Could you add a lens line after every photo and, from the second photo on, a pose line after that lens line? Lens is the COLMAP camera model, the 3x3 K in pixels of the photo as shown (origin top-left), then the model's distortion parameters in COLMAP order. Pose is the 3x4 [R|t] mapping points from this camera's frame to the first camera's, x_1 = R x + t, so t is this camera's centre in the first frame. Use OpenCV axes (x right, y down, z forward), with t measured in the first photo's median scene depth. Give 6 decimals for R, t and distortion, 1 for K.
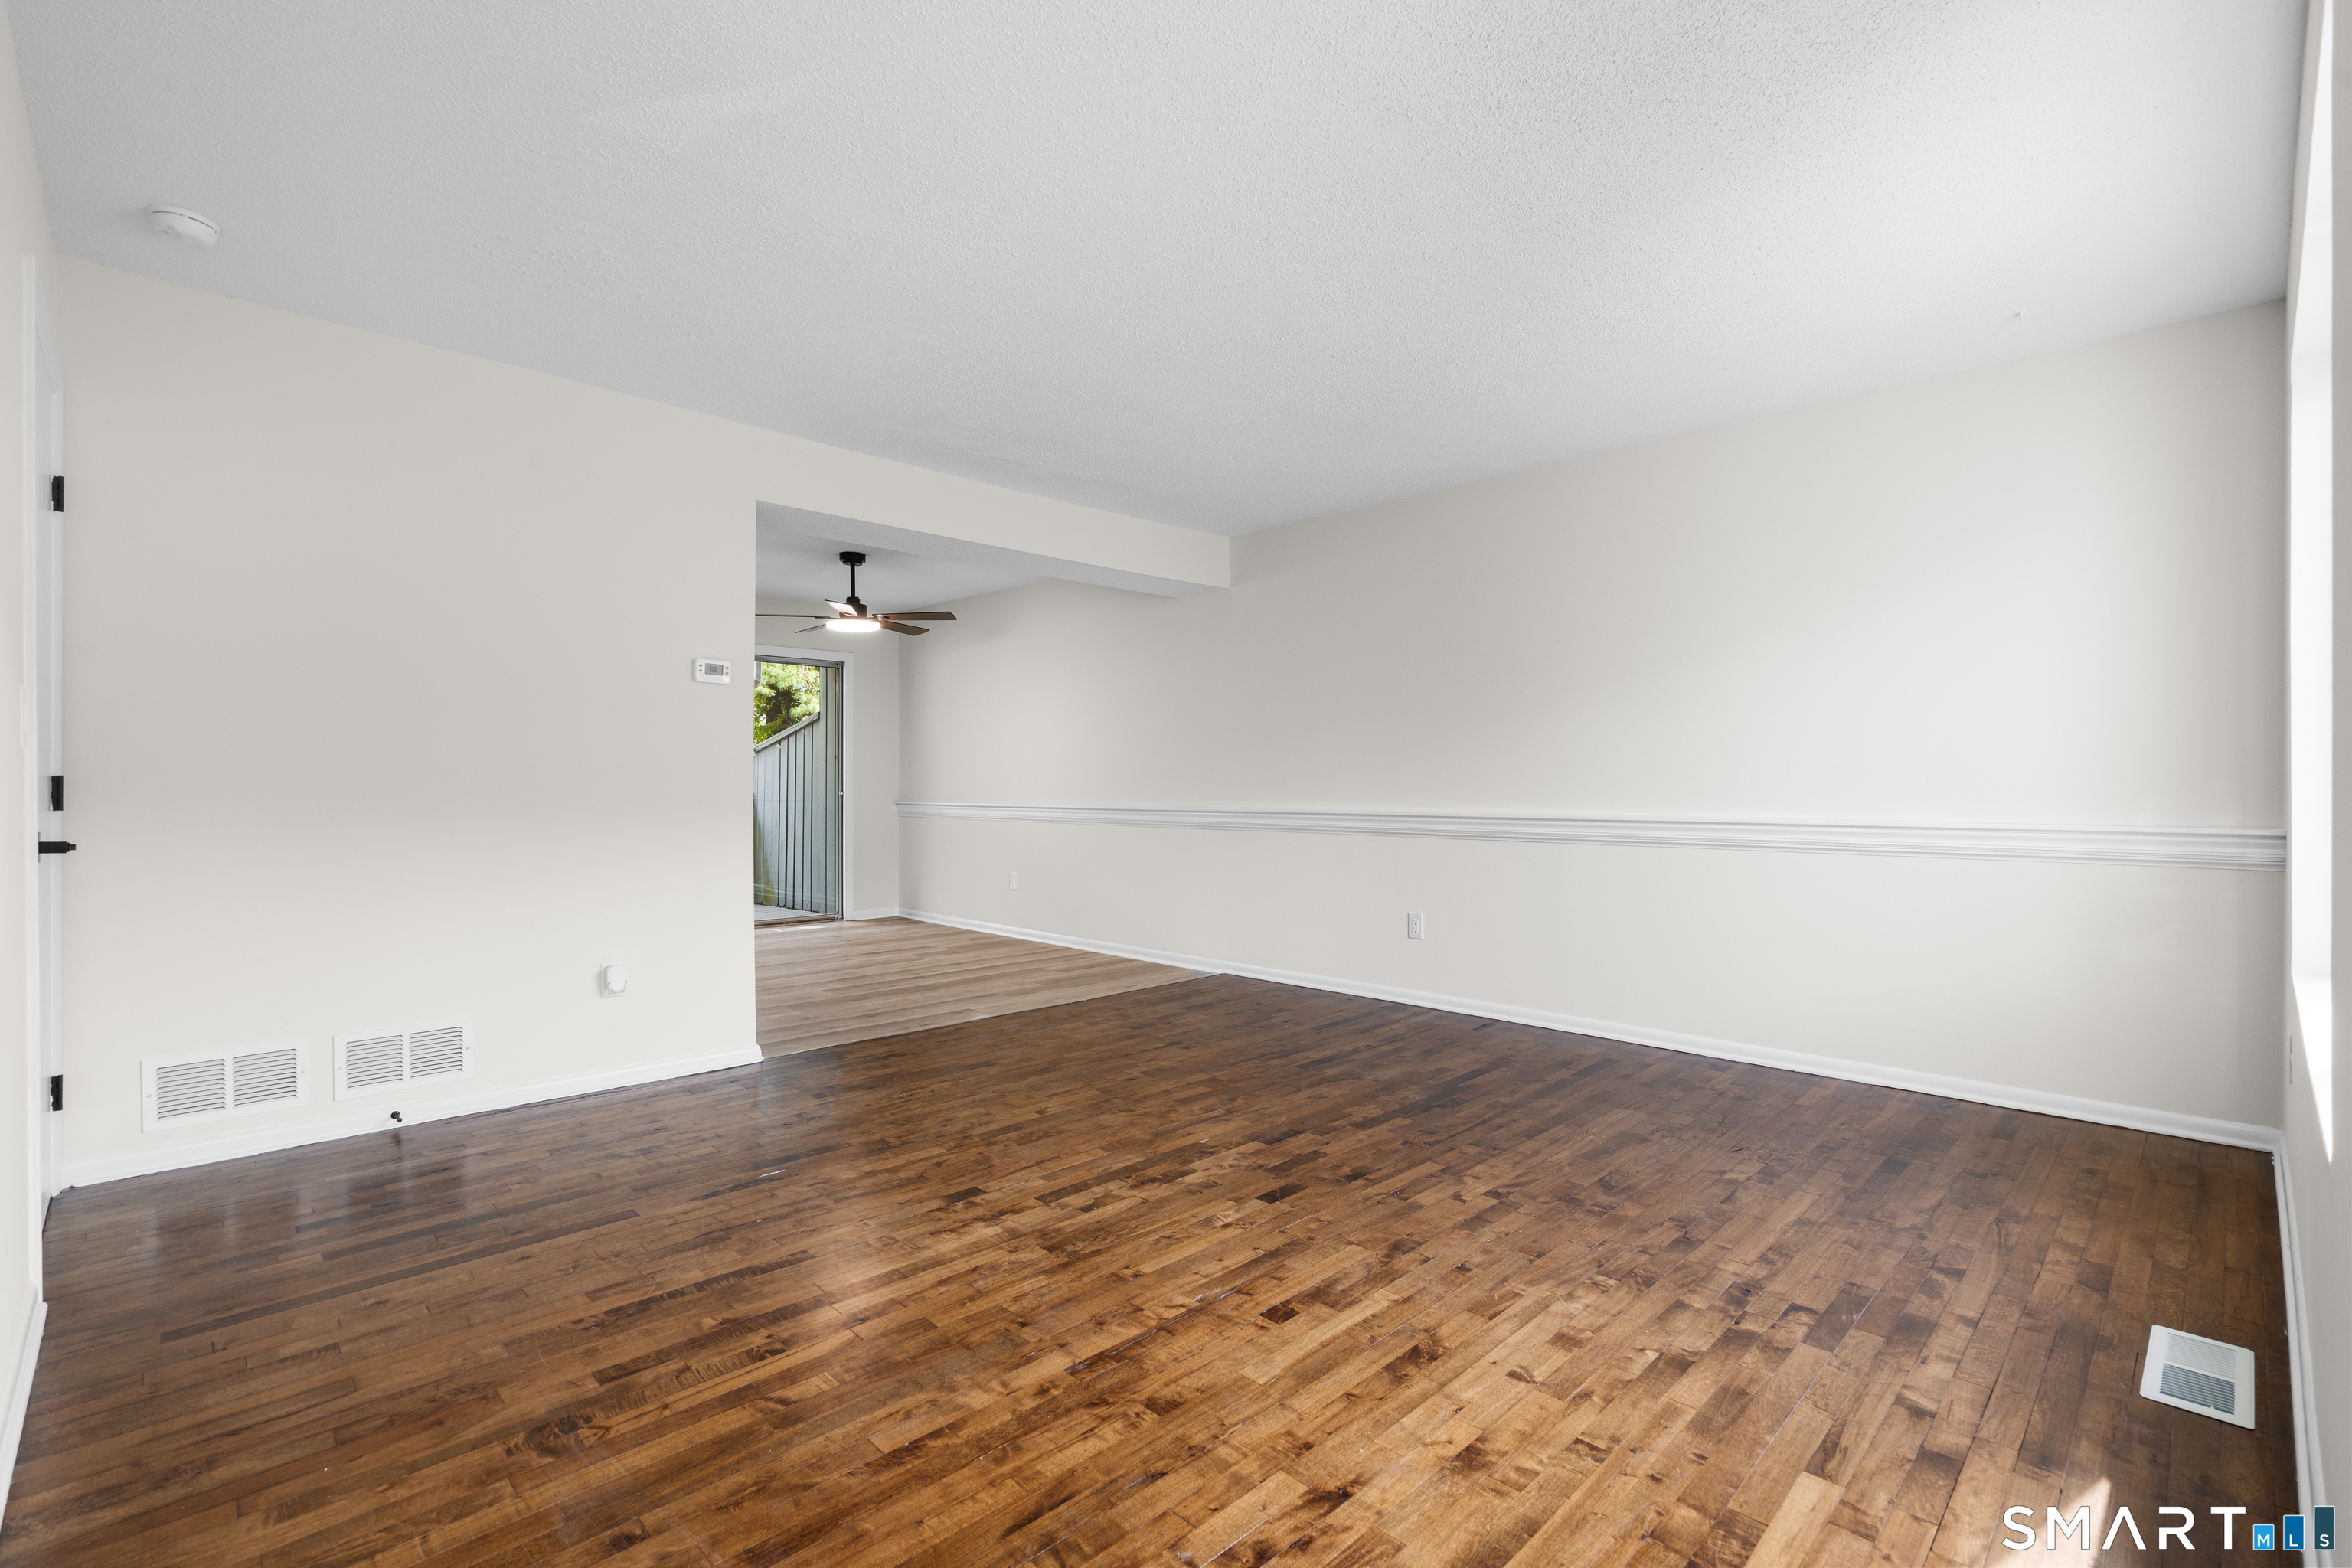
lens RADIAL K [[1052.4, 0, 1184.4], [0, 1052.4, 792.9], [0, 0, 1]] dist [-0.007257, 0.003864]
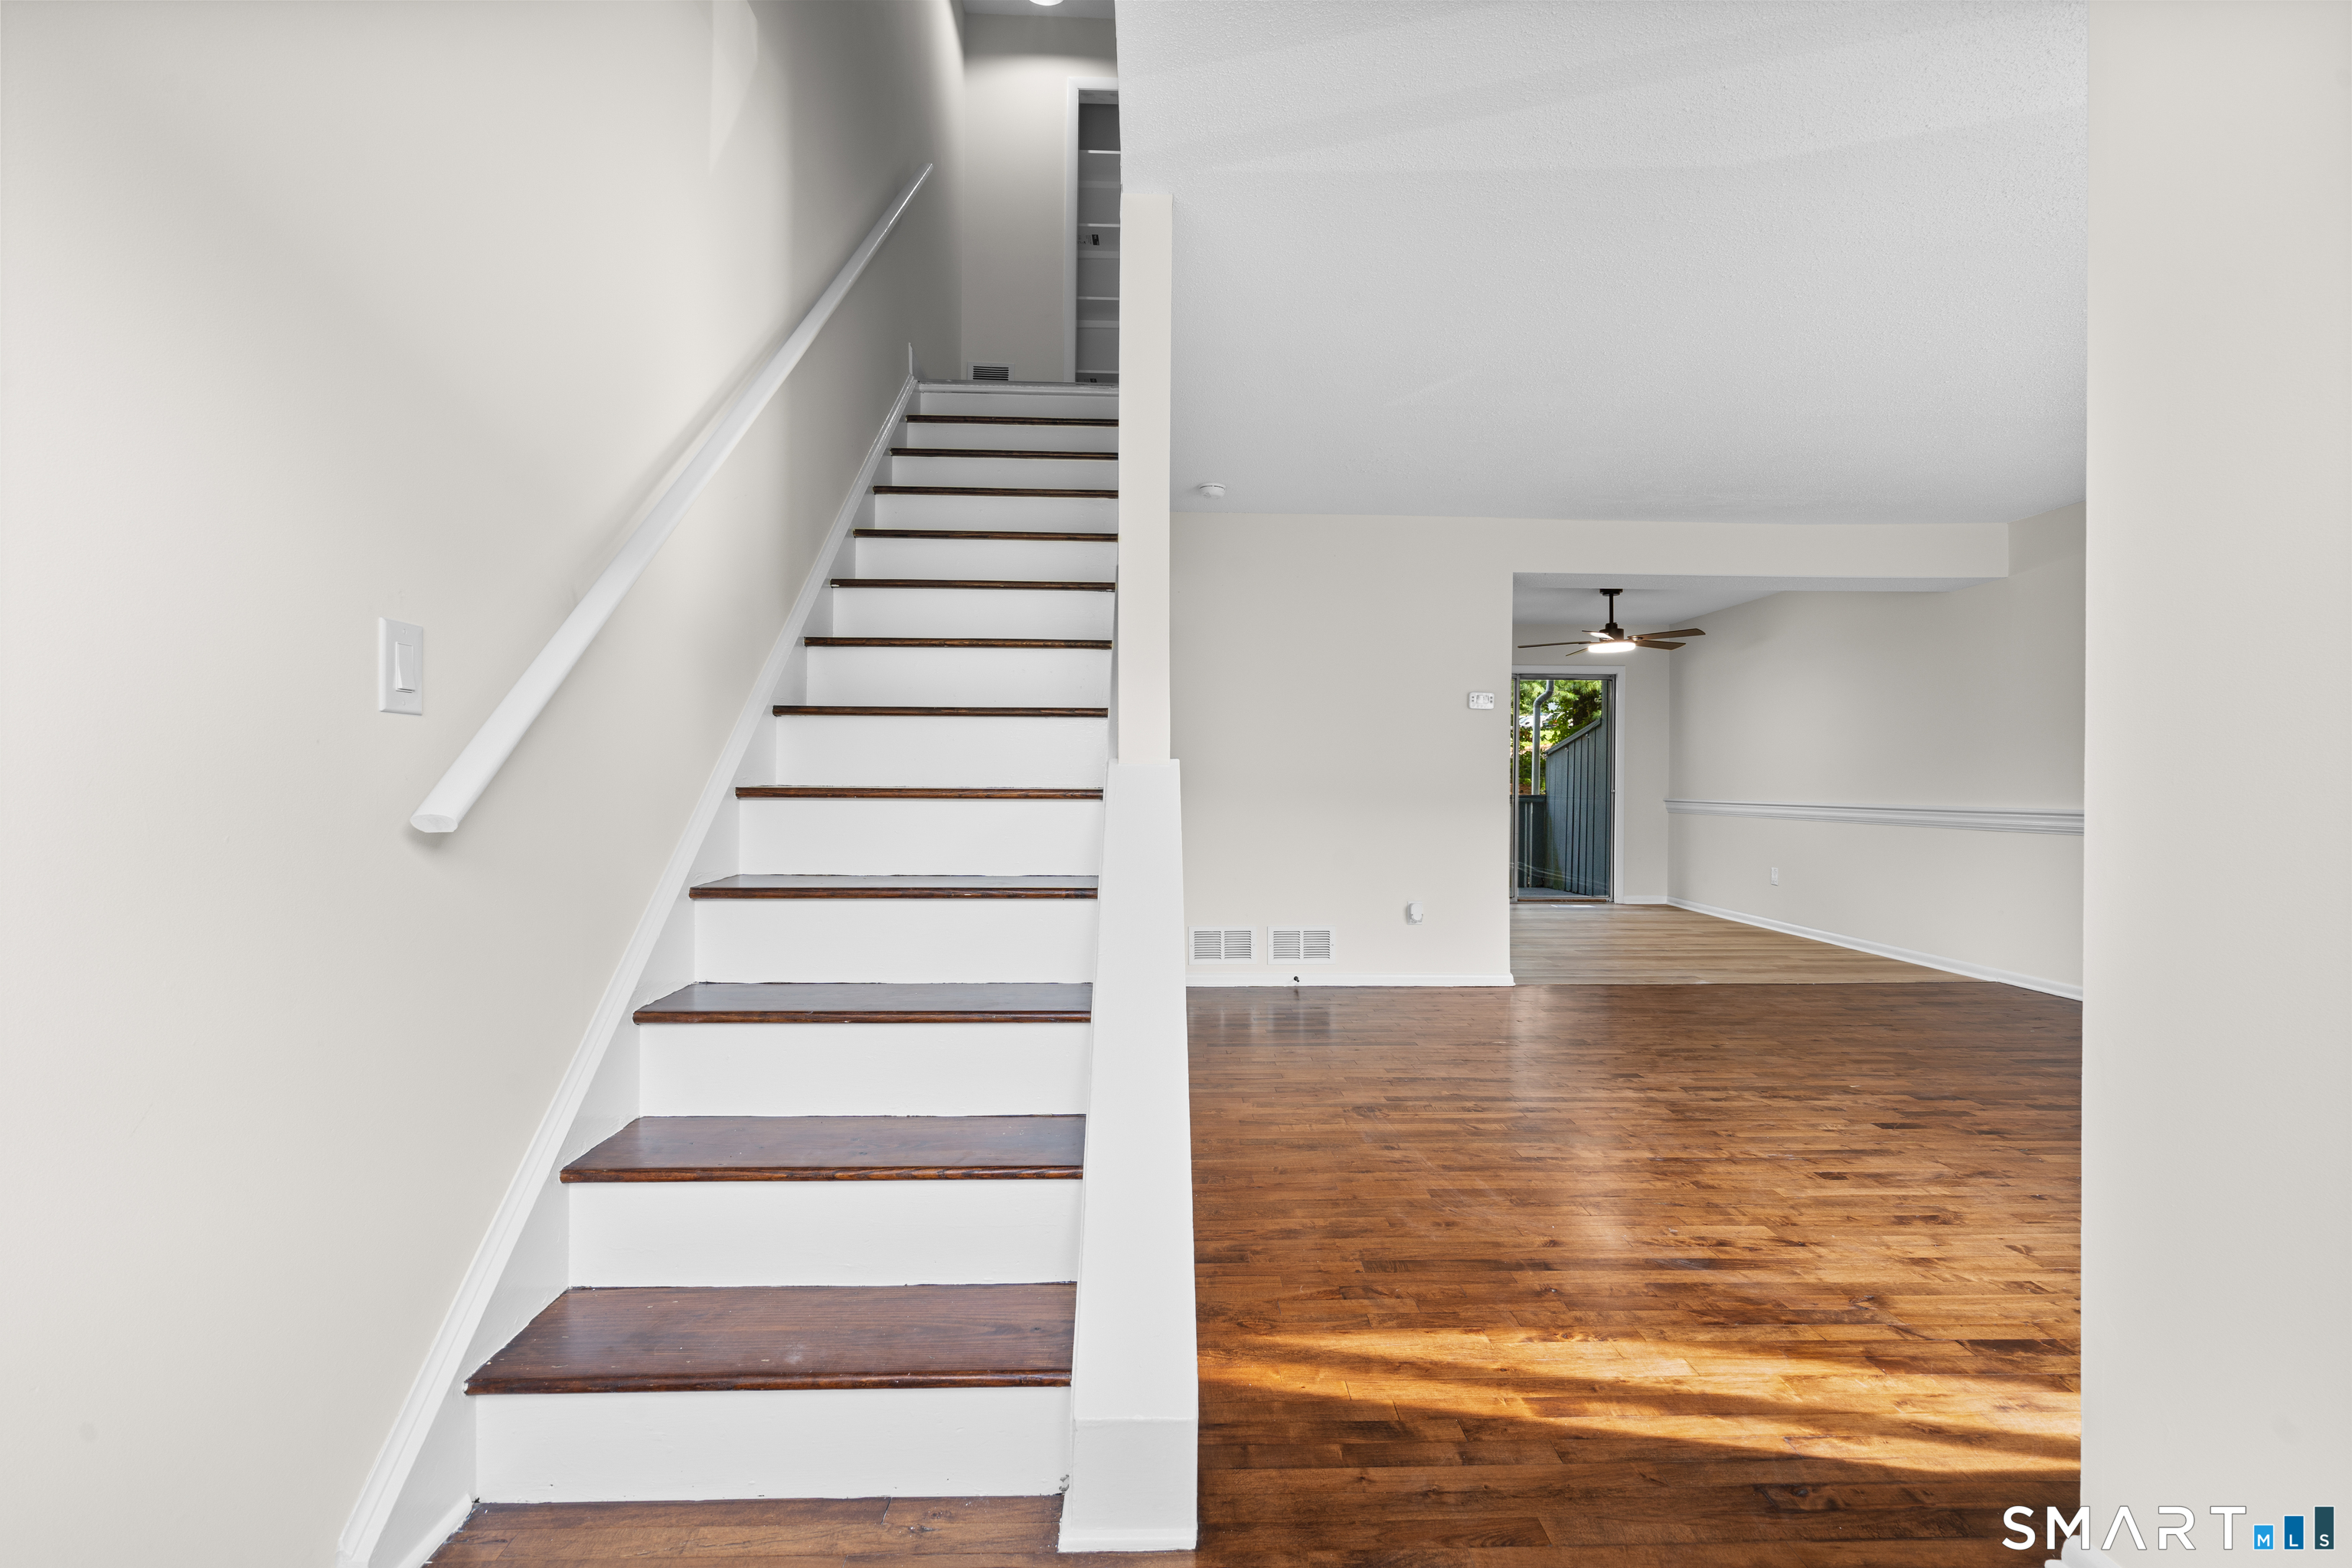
lens RADIAL K [[1052.4, 0, 1184.4], [0, 1052.4, 792.9], [0, 0, 1]] dist [-0.007257, 0.003864]
pose [[0.735159, 0.009205, -0.677832, 0.291684], [-0.008767, 0.999953, 0.004071, 0.006473], [0.677838, 0.002949, 0.735205, -0.411659]]
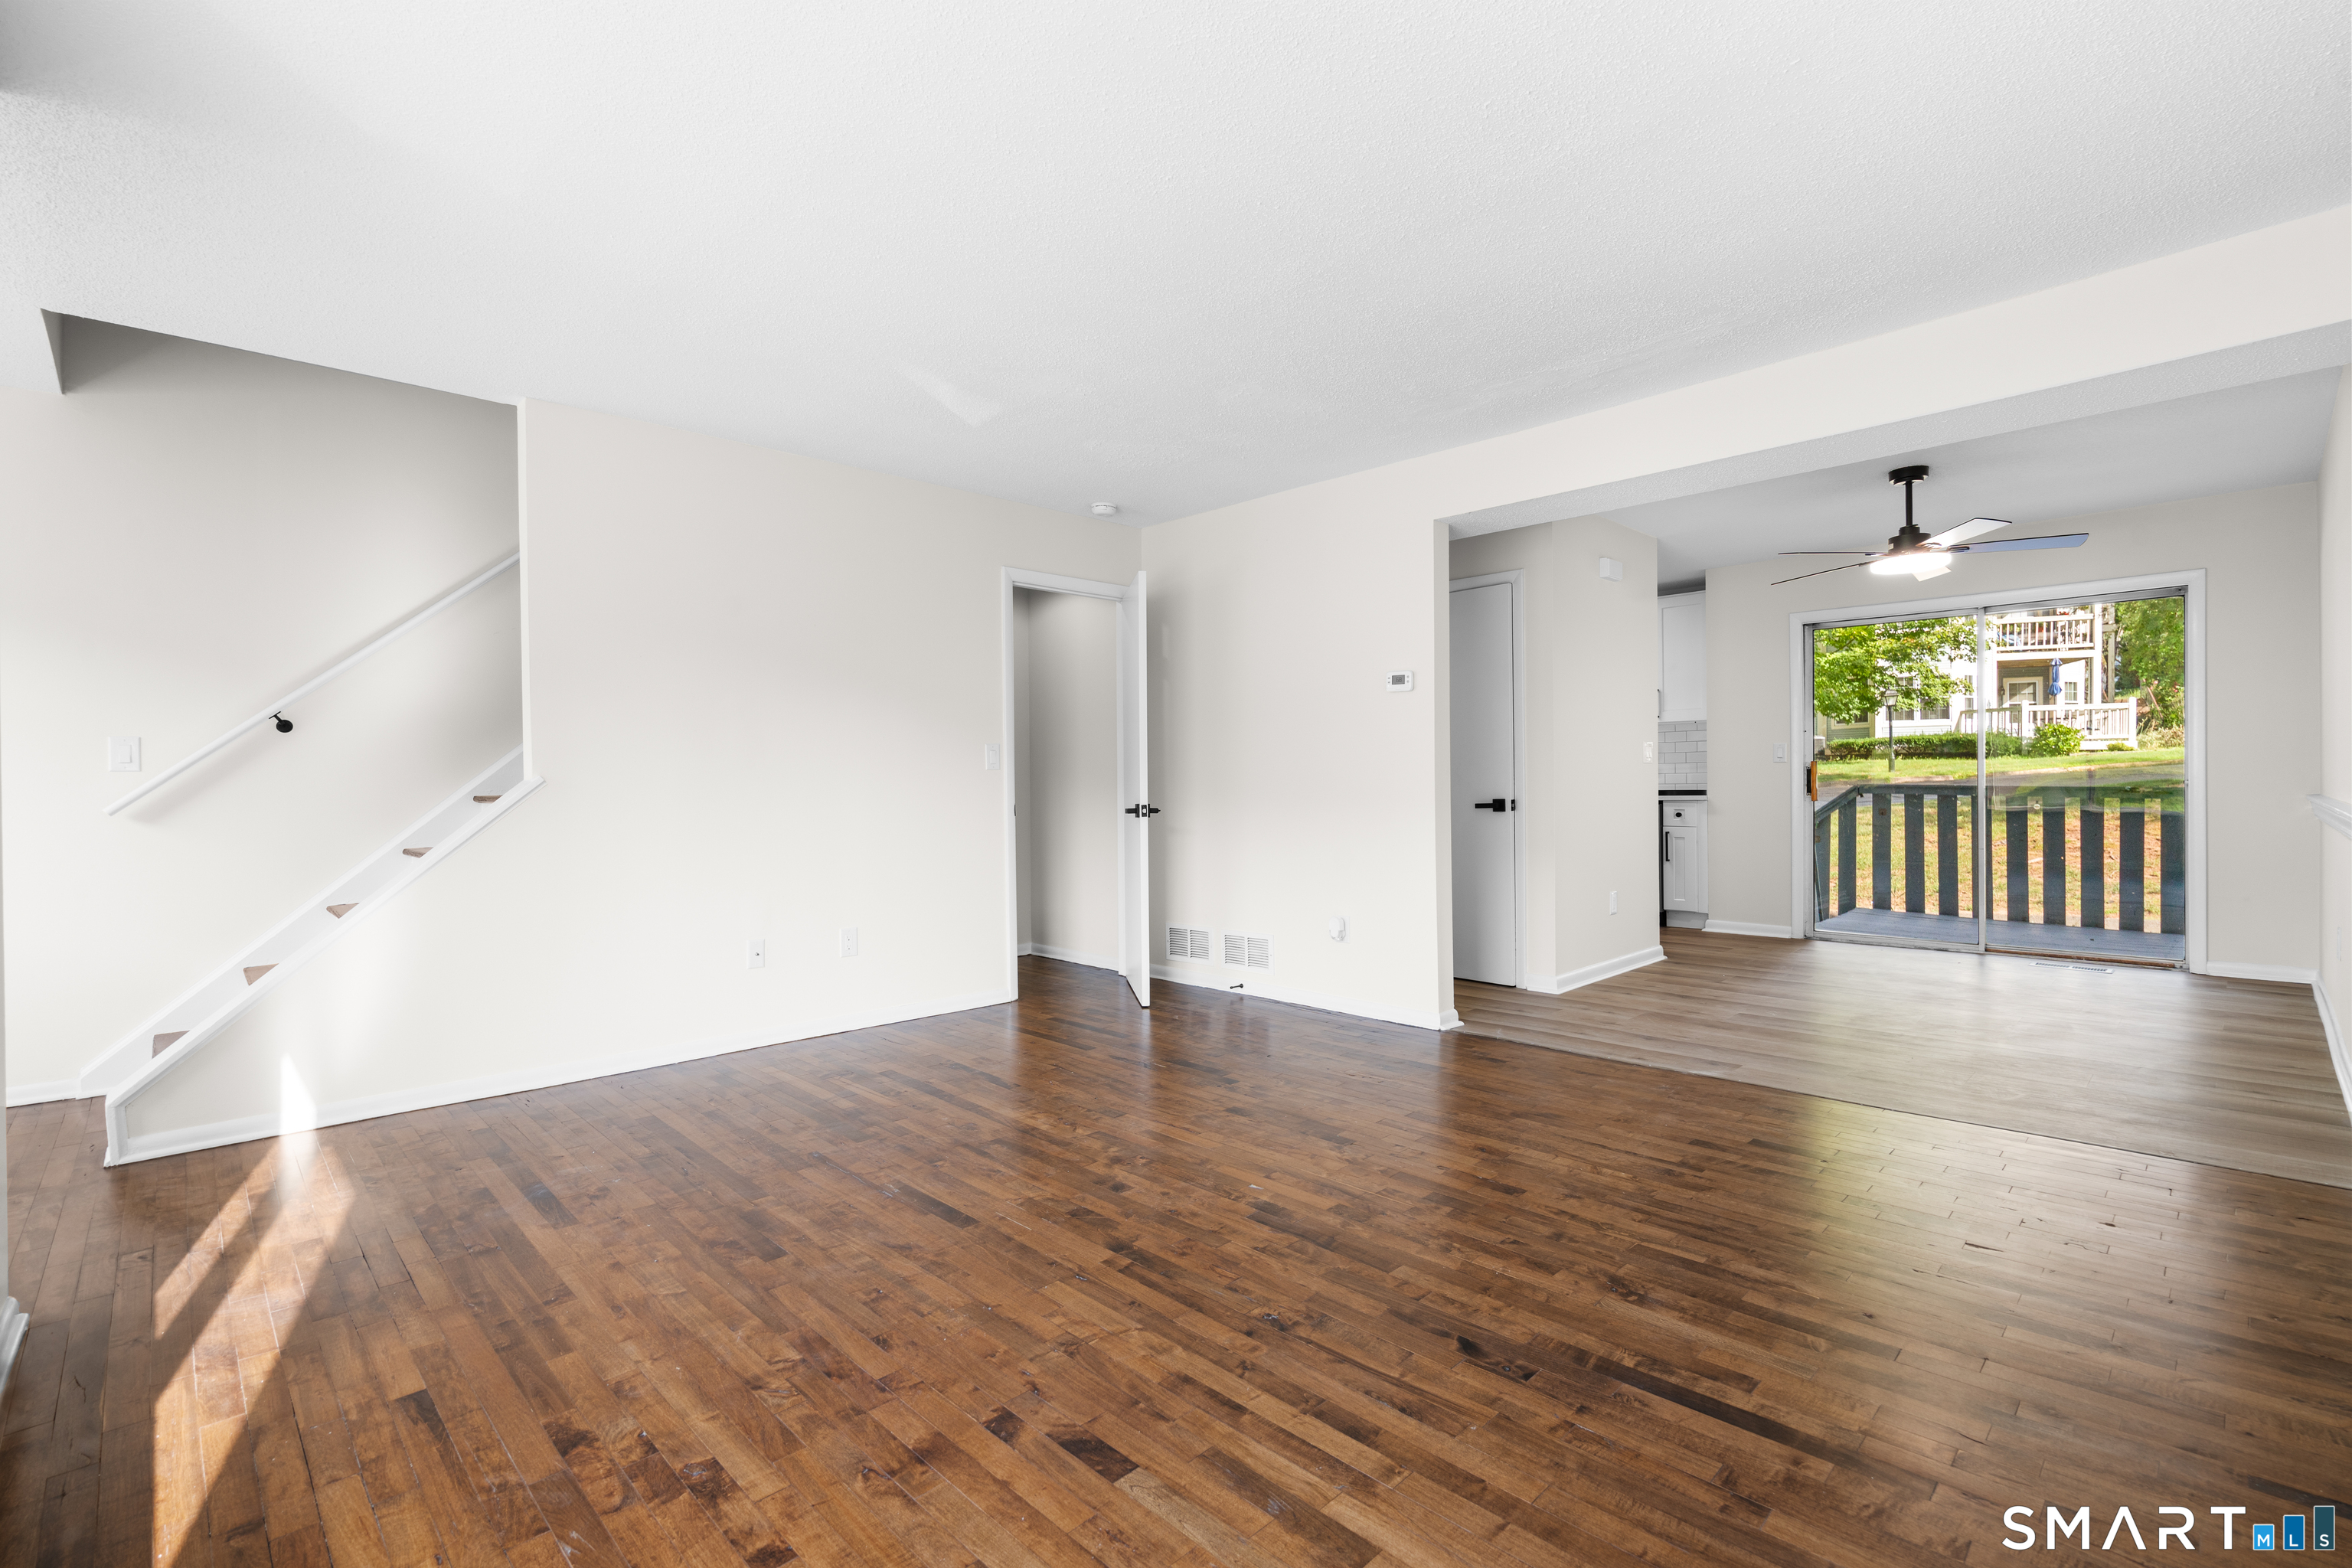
lens RADIAL K [[1052.4, 0, 1184.4], [0, 1052.4, 792.9], [0, 0, 1]] dist [-0.007257, 0.003864]
pose [[-0.003588, 0.008532, -0.999957, 0.996831], [0.004021, 0.999956, 0.008517, -0.003874], [0.999985, -0.003990, -0.003622, 1.060585]]
